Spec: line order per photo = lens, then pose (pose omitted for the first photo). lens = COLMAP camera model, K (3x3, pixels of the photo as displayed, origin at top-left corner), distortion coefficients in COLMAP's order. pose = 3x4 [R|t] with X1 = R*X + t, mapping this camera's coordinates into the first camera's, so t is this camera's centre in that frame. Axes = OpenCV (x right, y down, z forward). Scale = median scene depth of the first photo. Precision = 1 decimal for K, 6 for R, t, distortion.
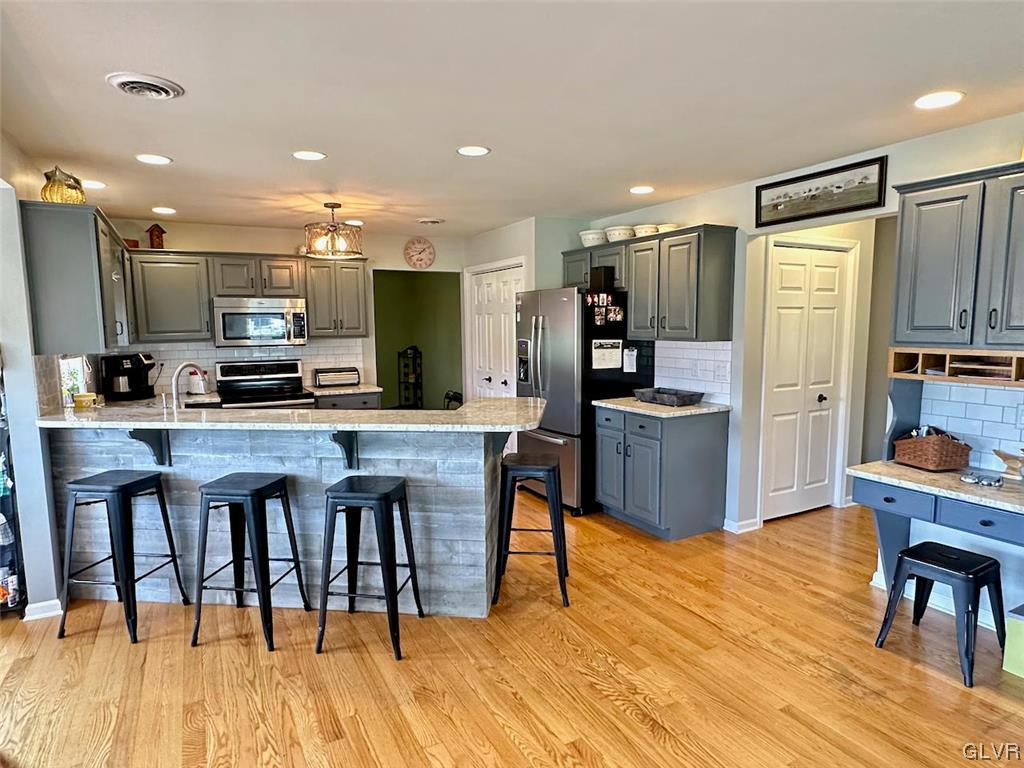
lens RADIAL K [[596.2, 0, 511.8], [0, 596.2, 387.3], [0, 0, 1]] dist [0.000631, 0.000664]
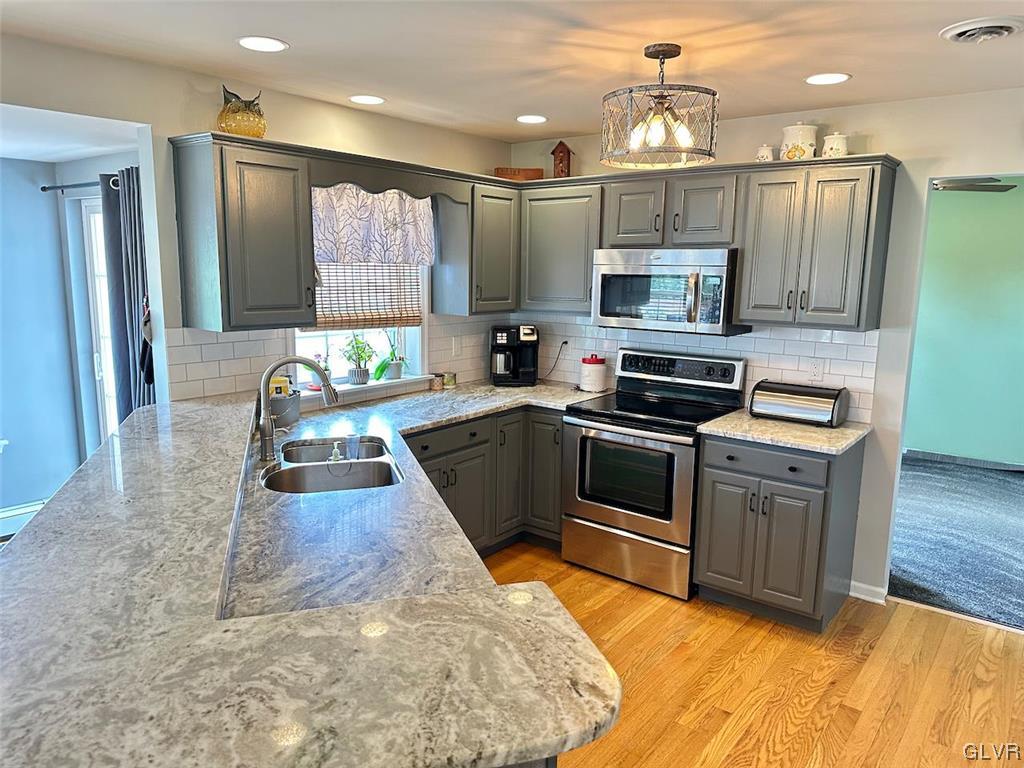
lens RADIAL K [[720.6, 0, 511.1], [0, 720.6, 386.1], [0, 0, 1]] dist [0.046757, 0.002426]
pose [[0.397397, 0.172508, -0.901286, 0.180632], [-0.114697, 0.983806, 0.137730, -0.098124], [0.910450, 0.048641, 0.410748, 0.584054]]
